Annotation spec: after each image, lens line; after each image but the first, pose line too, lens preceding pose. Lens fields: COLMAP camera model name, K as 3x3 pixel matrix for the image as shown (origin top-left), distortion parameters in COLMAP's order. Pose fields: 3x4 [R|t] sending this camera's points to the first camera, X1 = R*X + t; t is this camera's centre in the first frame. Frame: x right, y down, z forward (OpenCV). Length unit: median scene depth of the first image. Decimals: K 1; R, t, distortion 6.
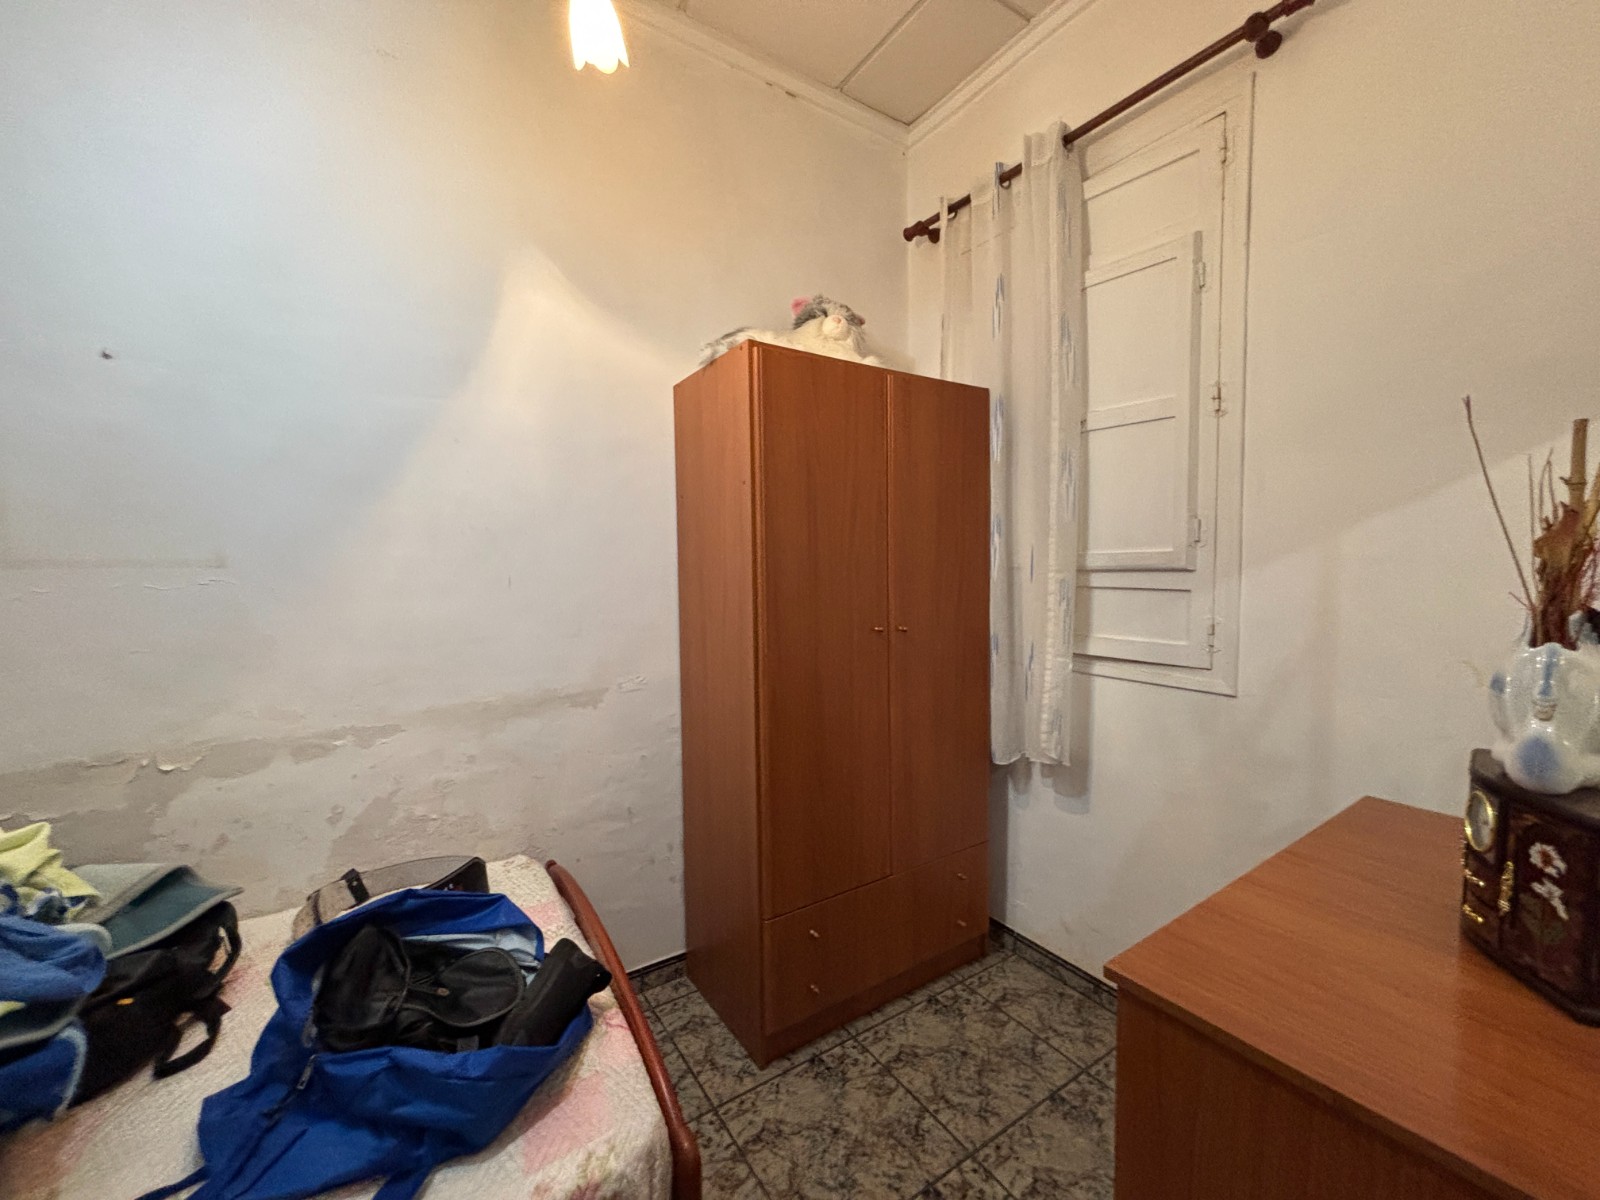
lens RADIAL K [[646.9, 0, 797.8], [0, 646.9, 599.5], [0, 0, 1]] dist [-0.000531, 0.000753]
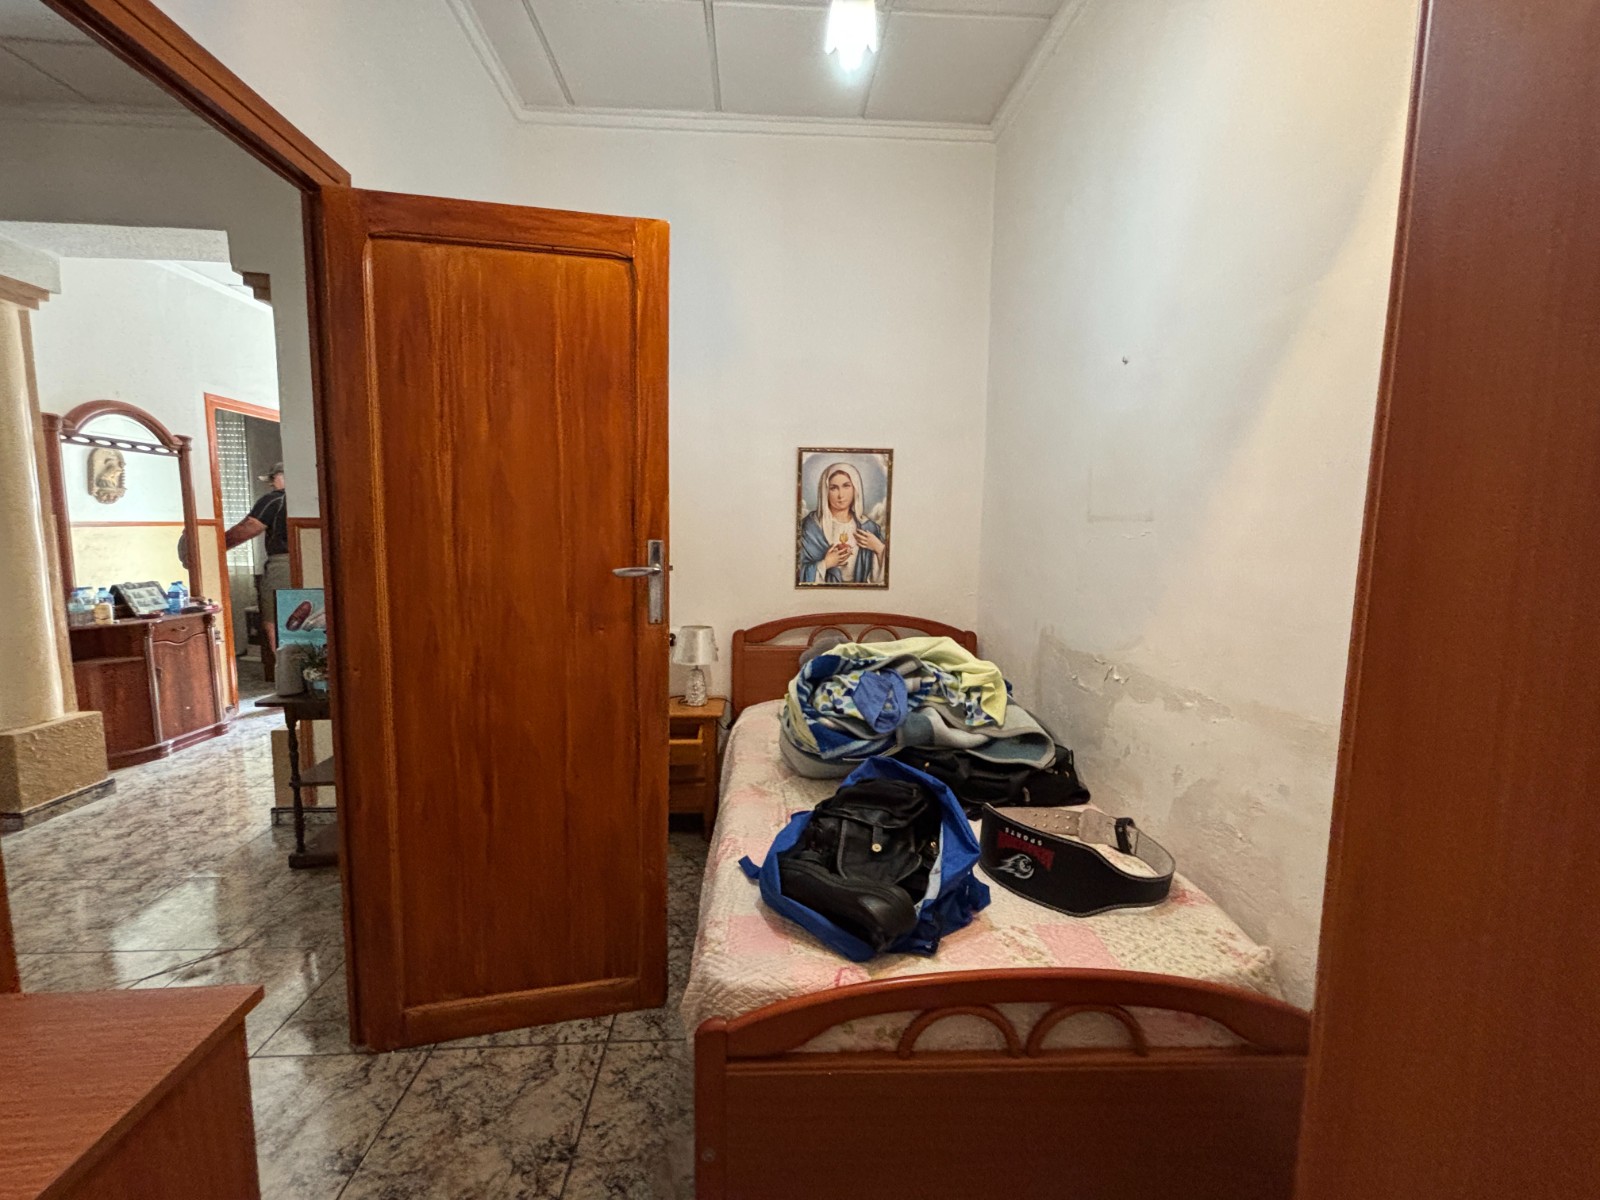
lens RADIAL K [[646.9, 0, 790.4], [0, 646.9, 597.3], [0, 0, 1]] dist [-0.000531, 0.000753]
pose [[-0.503238, 0.095020, -0.858908, 0.421569], [-0.049230, 0.989170, 0.138275, -0.041534], [0.862744, 0.111869, -0.493110, 1.003754]]
